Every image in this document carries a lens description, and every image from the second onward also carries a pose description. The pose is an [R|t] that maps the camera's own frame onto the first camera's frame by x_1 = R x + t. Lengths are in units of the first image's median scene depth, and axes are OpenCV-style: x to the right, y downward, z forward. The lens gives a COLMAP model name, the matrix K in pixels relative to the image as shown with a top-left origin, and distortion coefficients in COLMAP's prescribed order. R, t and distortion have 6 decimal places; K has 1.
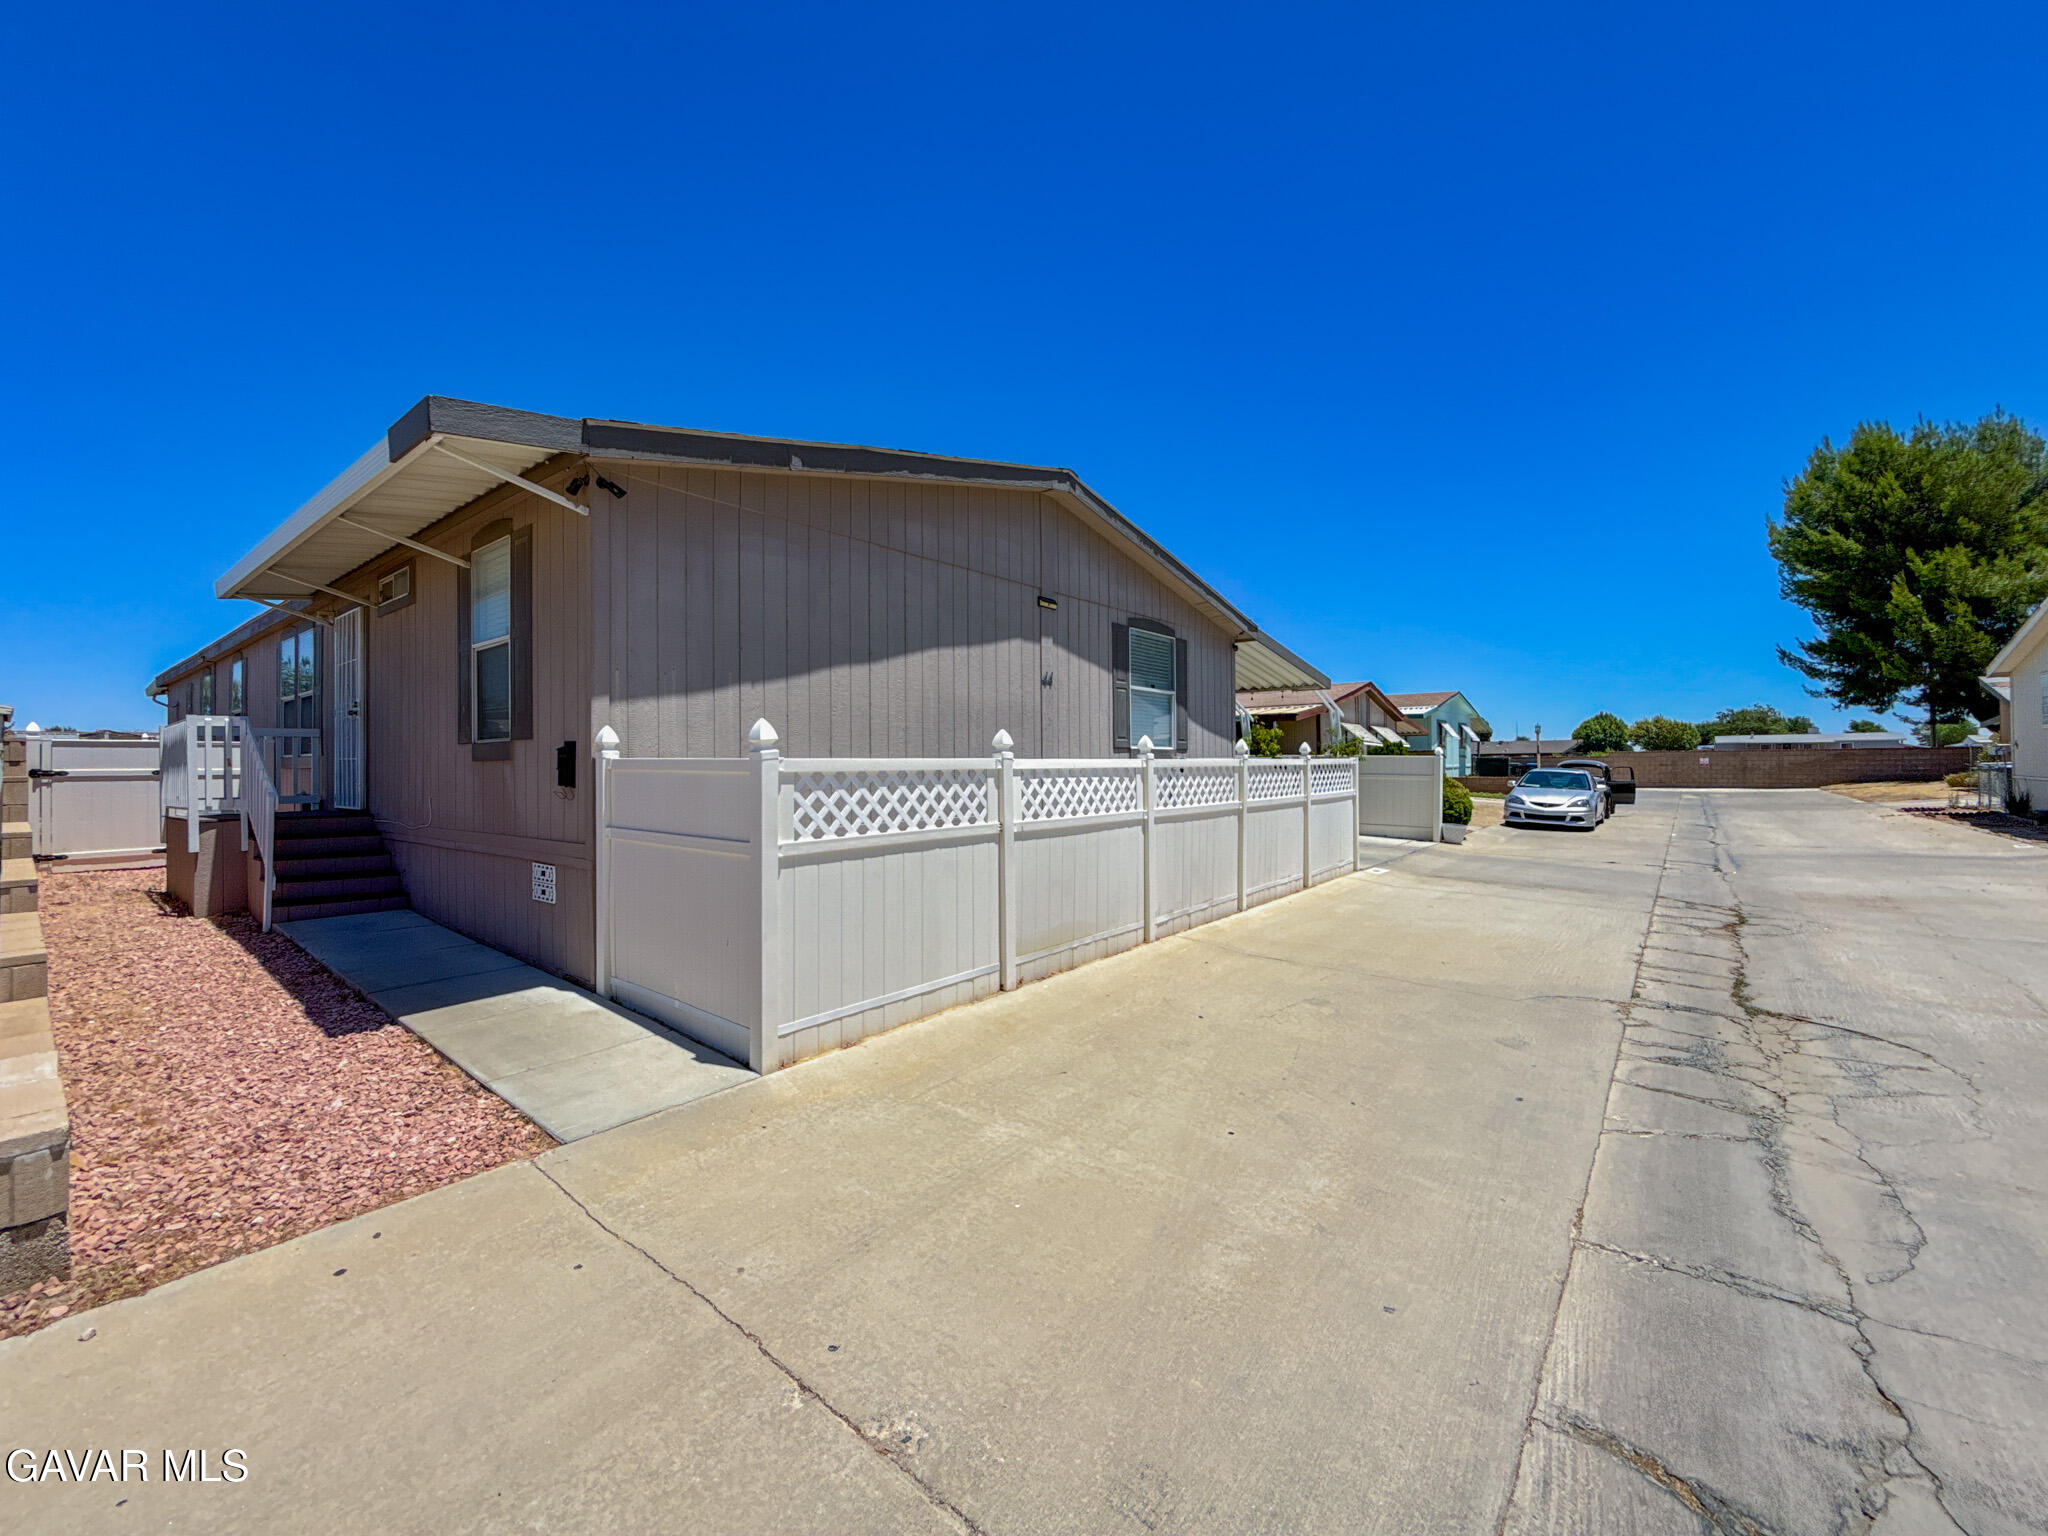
lens RADIAL K [[826.4, 0, 1014.9], [0, 826.4, 762.0], [0, 0, 1]] dist [-0.000826, -0.000578]
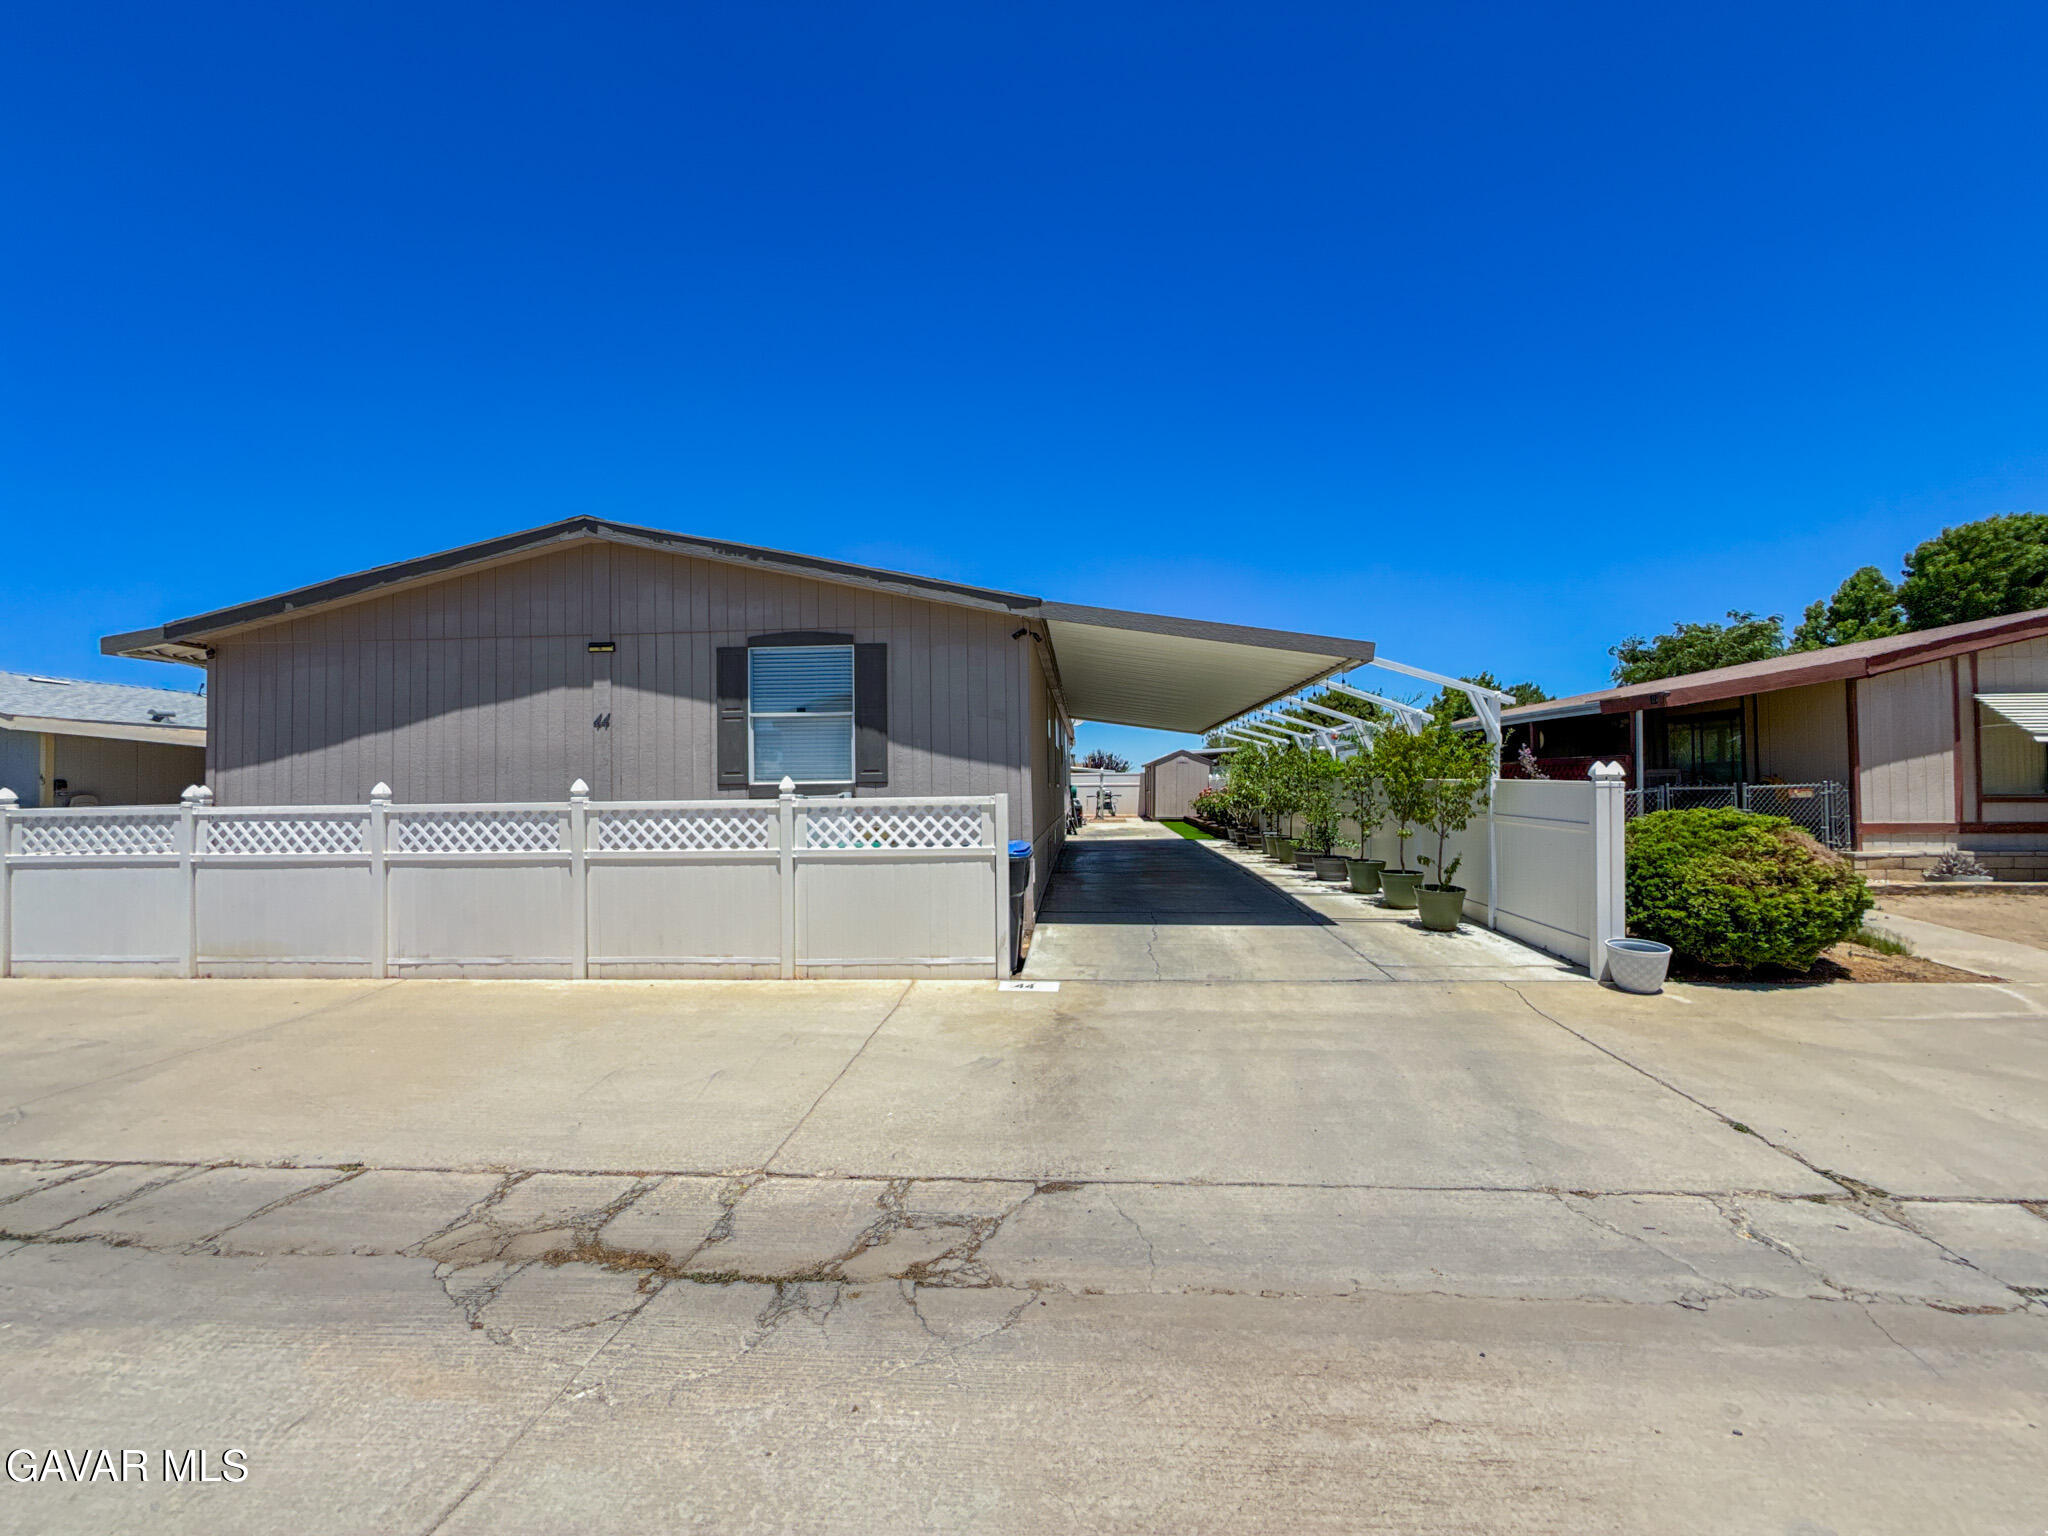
lens RADIAL K [[819.1, 0, 1027.1], [0, 819.1, 767.0], [0, 0, 1]] dist [-0.000411, 0.000453]
pose [[0.569696, -0.022141, -0.821558, 1.239515], [0.011107, 0.999753, -0.019242, -0.018485], [0.821781, 0.001837, 0.569801, 0.900999]]
